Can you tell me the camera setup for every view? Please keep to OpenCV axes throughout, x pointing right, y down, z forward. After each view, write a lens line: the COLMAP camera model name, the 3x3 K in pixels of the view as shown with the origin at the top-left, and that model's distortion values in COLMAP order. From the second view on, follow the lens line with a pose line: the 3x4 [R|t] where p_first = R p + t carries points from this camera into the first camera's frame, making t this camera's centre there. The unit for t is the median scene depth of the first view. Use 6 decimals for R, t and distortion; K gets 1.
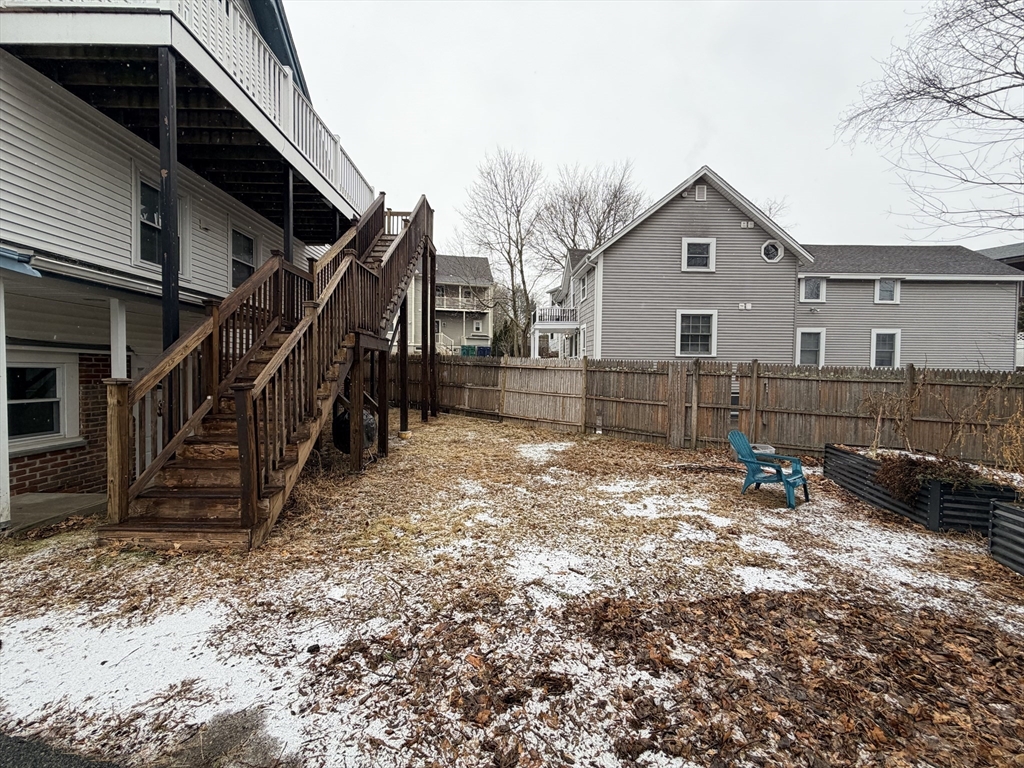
lens RADIAL K [[408.3, 0, 509.7], [0, 408.3, 383.2], [0, 0, 1]] dist [0.001164, 0.000219]
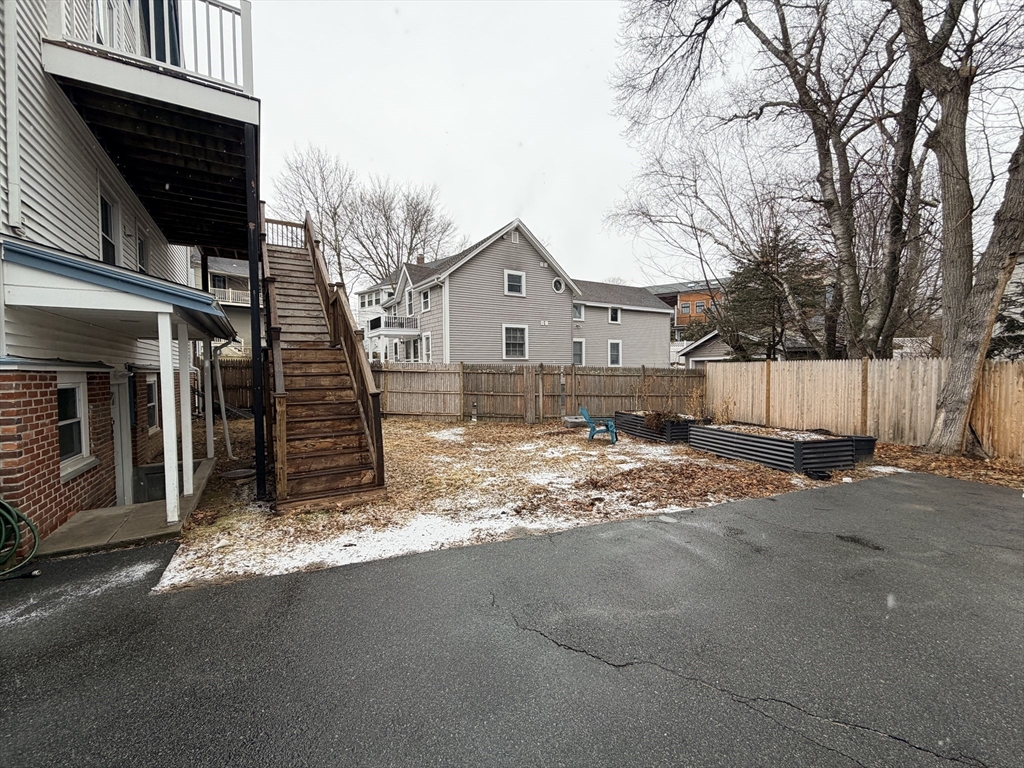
lens RADIAL K [[408.3, 0, 512.3], [0, 408.3, 383.2], [0, 0, 1]] dist [0.001164, 0.000219]
pose [[0.856207, -0.038860, 0.515169, -0.245744], [0.036820, 0.999221, 0.014177, -0.006988], [-0.515319, 0.006830, 0.856971, -0.137410]]
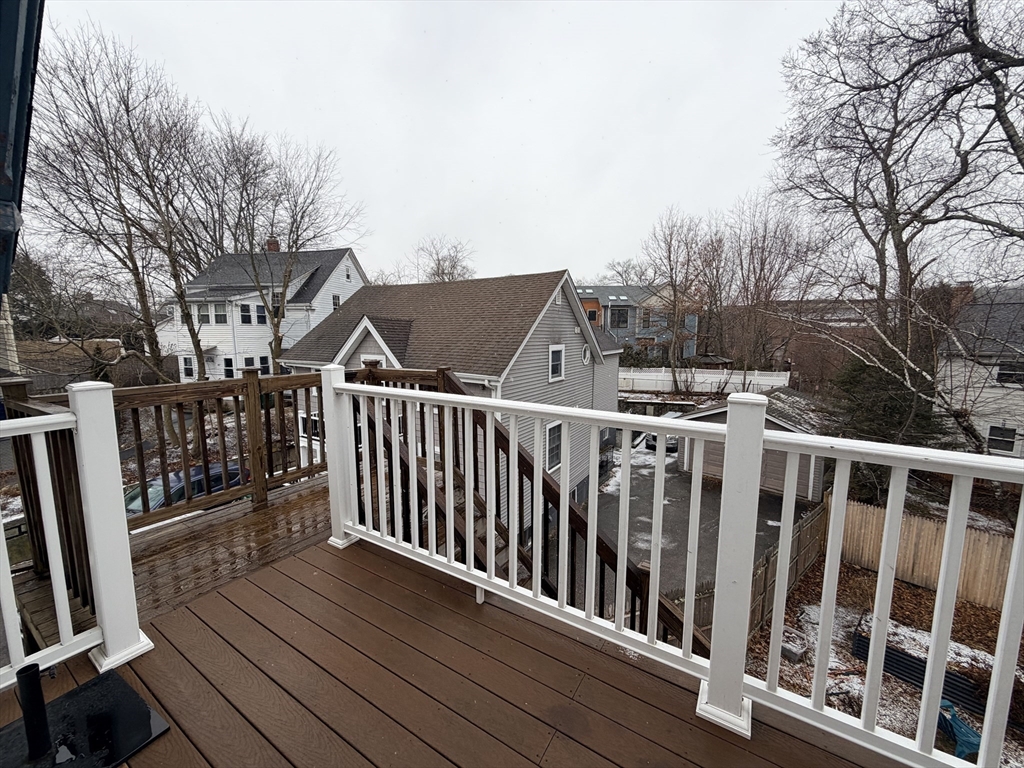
lens RADIAL K [[408.3, 0, 511.3], [0, 408.3, 383.2], [0, 0, 1]] dist [0.001164, 0.000219]
pose [[0.540548, -0.112893, 0.833705, -0.362778], [0.028409, 0.992840, 0.116022, -0.378977], [-0.840834, -0.039030, 0.539885, 0.588852]]
